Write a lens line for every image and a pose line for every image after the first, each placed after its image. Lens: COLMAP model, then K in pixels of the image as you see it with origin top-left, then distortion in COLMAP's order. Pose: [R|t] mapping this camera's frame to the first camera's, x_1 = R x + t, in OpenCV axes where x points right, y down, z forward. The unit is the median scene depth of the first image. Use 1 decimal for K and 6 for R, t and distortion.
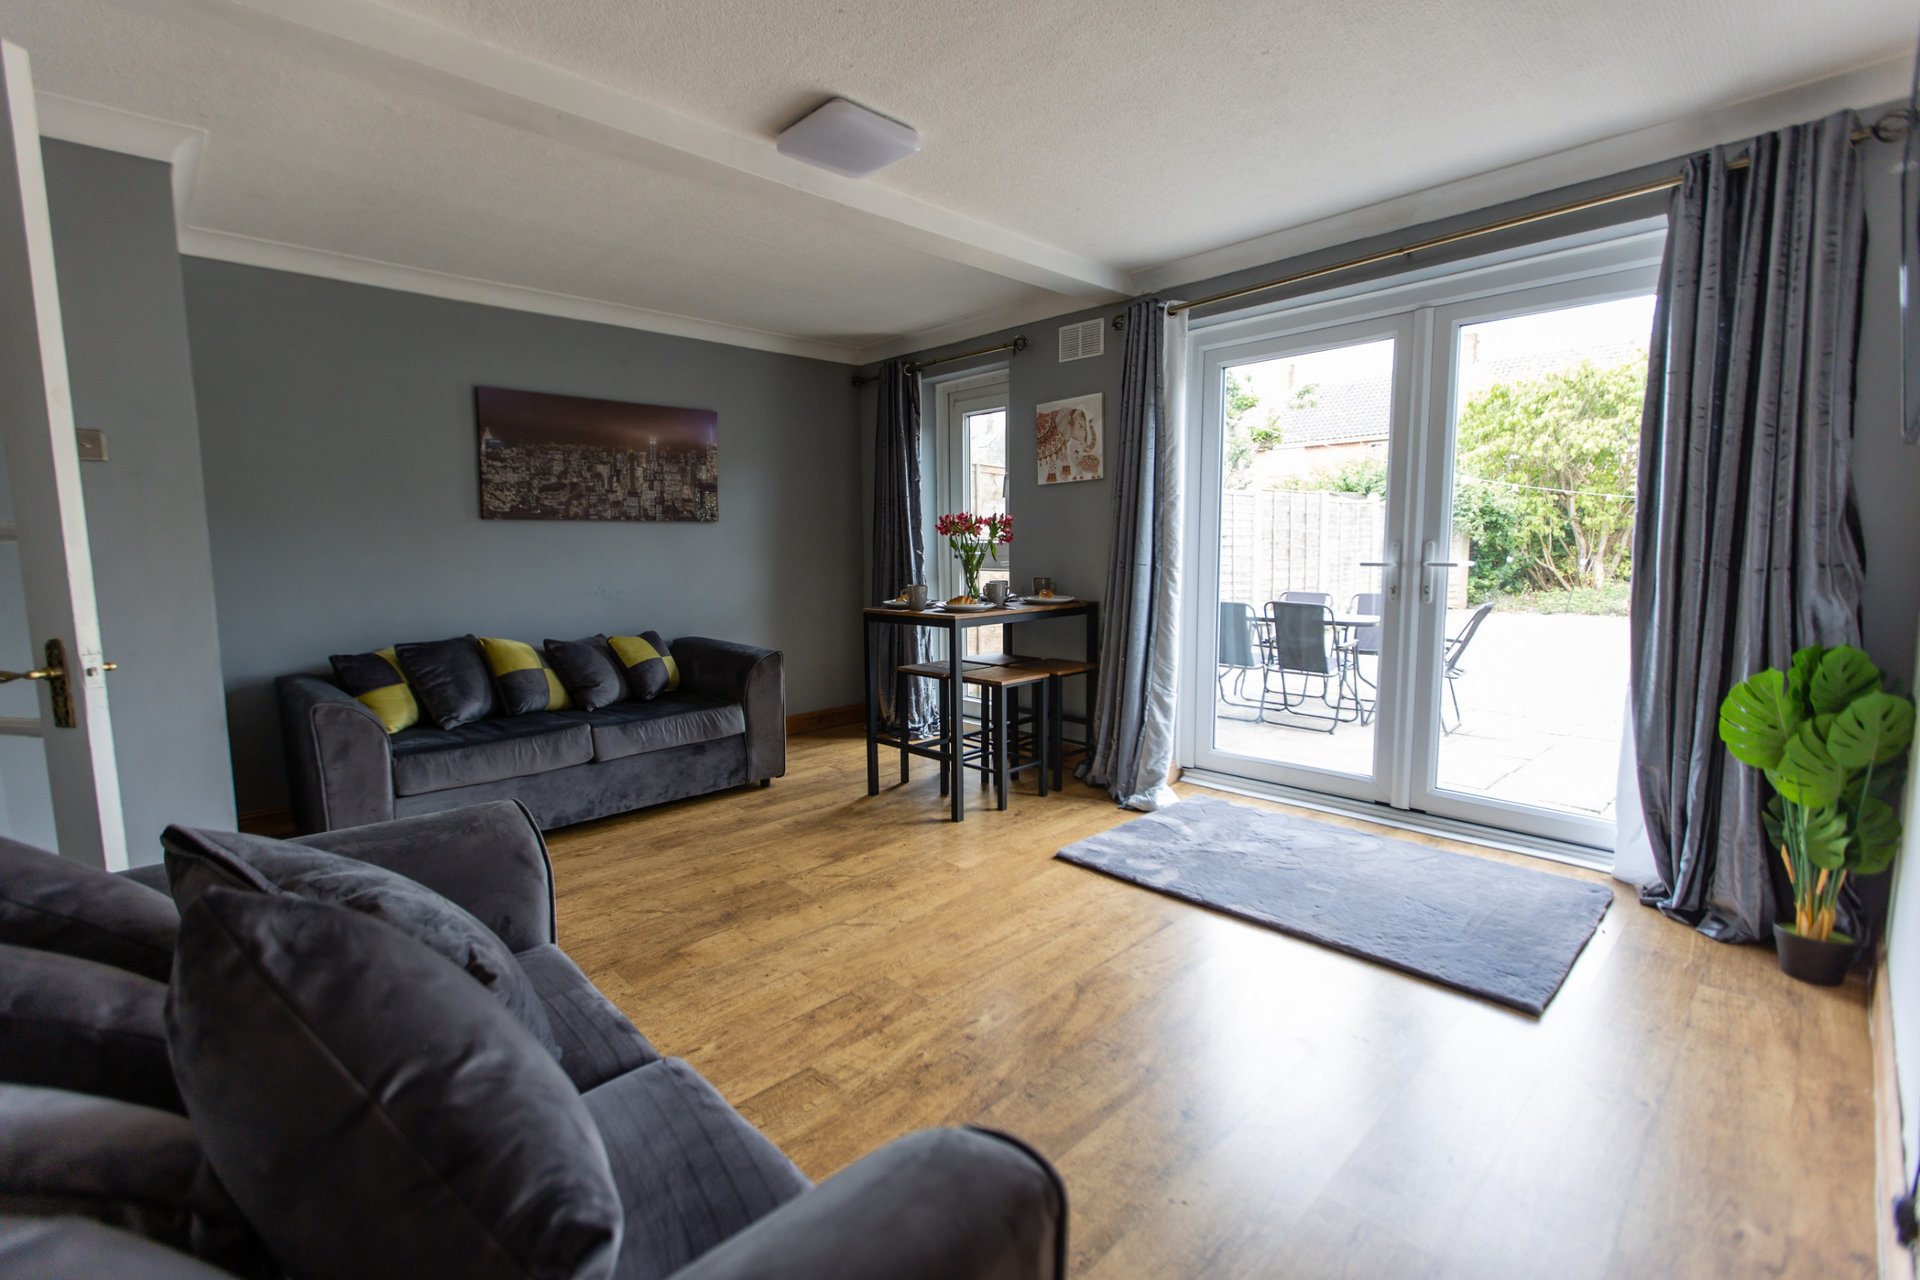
lens RADIAL K [[848.7, 0, 939.6], [0, 848.7, 633.0], [0, 0, 1]] dist [0.001582, 0.000538]
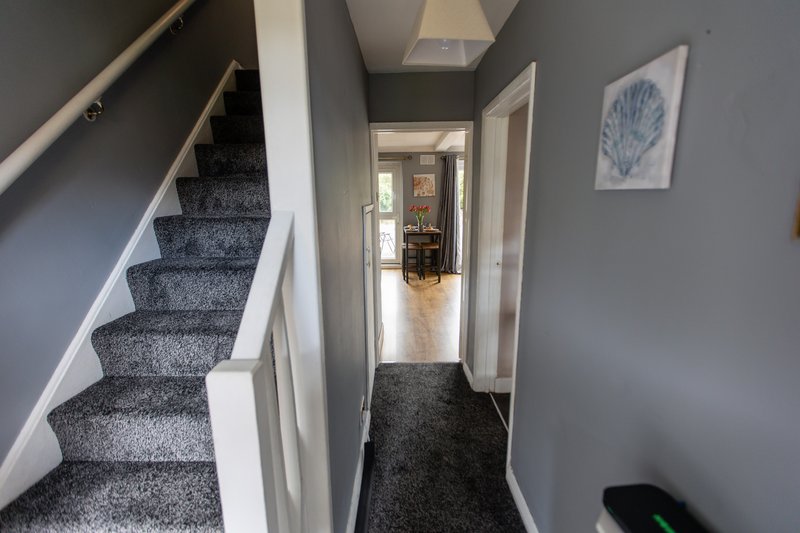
lens RADIAL K [[353.6, 0, 391.5], [0, 353.6, 263.6], [0, 0, 1]] dist [0.001582, 0.000538]
pose [[0.698010, -0.135460, 0.703159, -1.184248], [0.082210, 0.990611, 0.109228, -0.066327], [-0.711353, -0.018435, 0.702593, -0.026082]]
